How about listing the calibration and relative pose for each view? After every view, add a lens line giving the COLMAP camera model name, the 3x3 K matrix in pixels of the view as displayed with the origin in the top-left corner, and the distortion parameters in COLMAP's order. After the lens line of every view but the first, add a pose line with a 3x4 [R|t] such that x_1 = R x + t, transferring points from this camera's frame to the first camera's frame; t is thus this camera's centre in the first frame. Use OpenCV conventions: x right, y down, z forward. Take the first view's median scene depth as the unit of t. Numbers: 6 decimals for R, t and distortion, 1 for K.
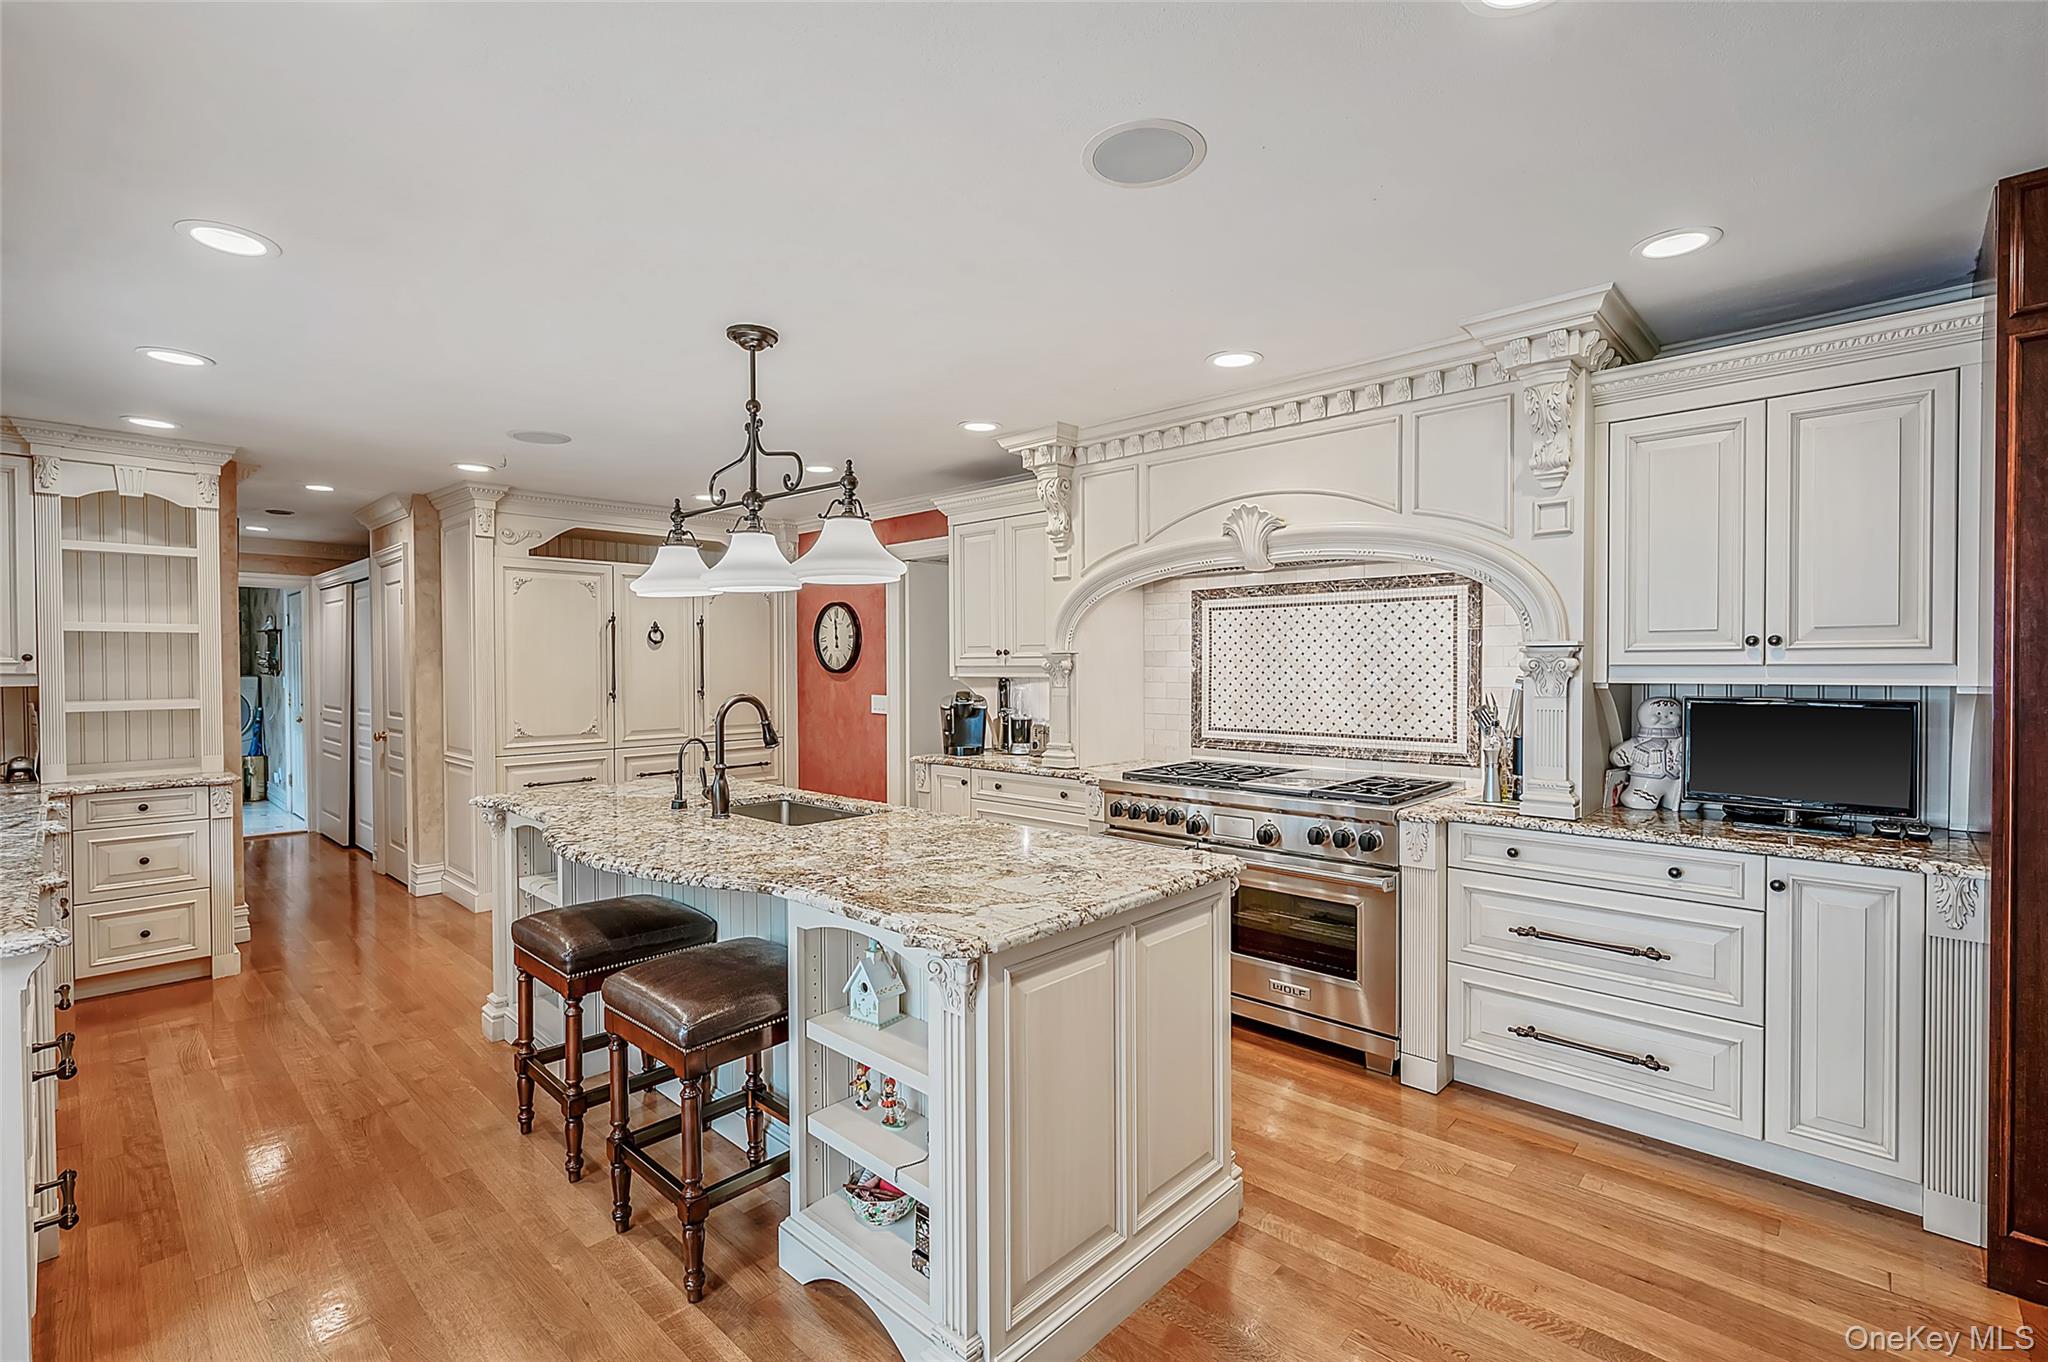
lens RADIAL K [[910.8, 0, 1038.3], [0, 910.8, 671.0], [0, 0, 1]] dist [0.001555, 0.000457]
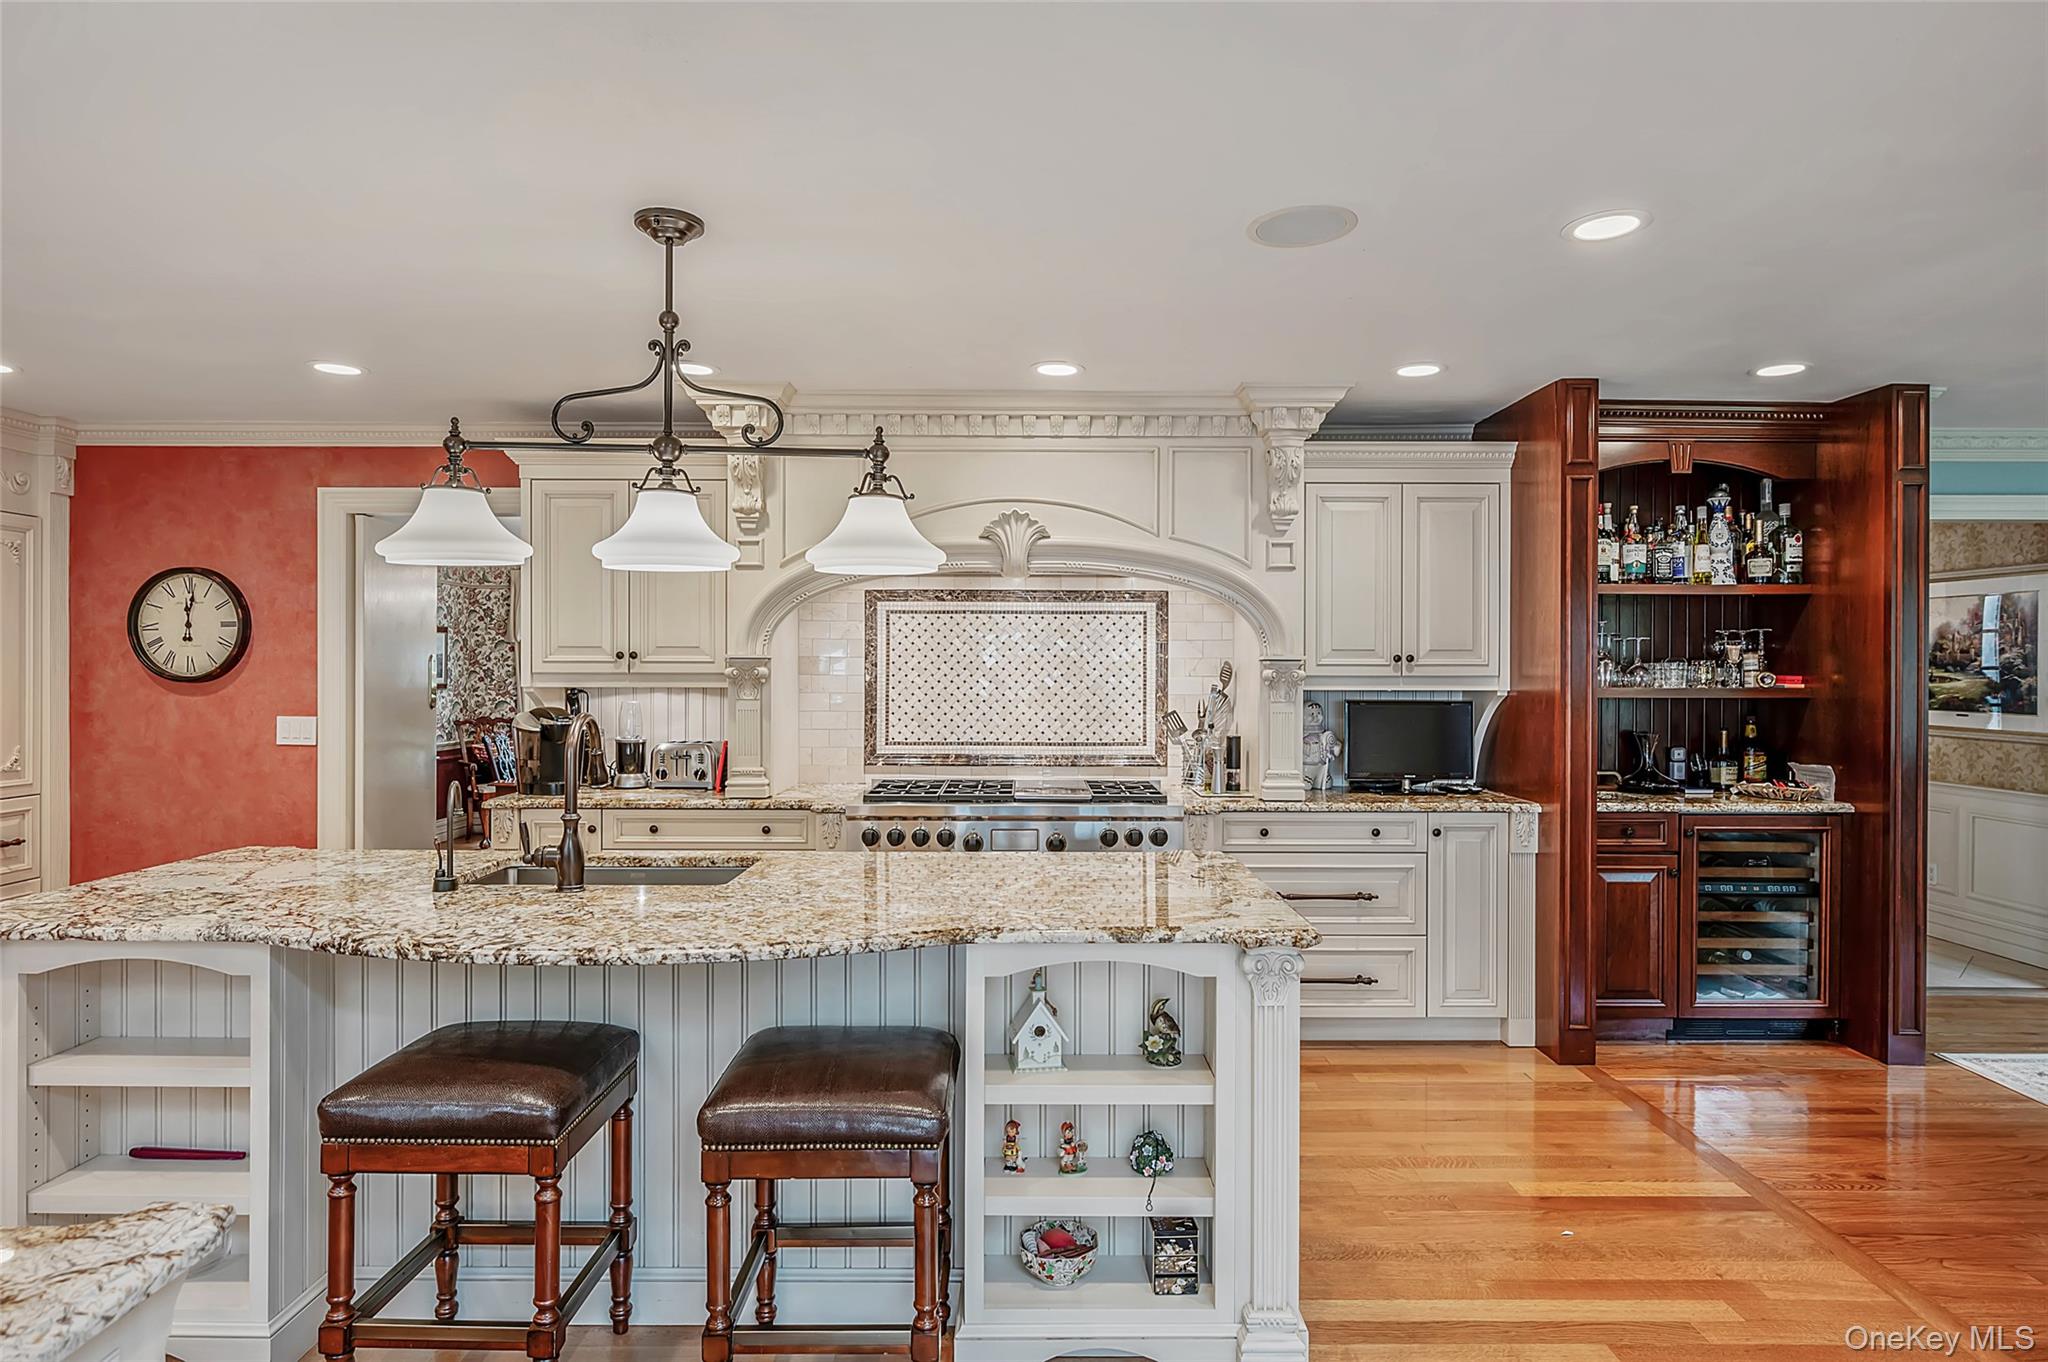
lens RADIAL K [[1107.9, 0, 1016.3], [0, 1107.9, 675.7], [0, 0, 1]] dist [0.005198, 0.000264]
pose [[0.733405, 0.002931, 0.679786, -0.554535], [-0.000901, 0.999994, -0.003339, -0.000950], [-0.679792, 0.001836, 0.733403, 0.121263]]
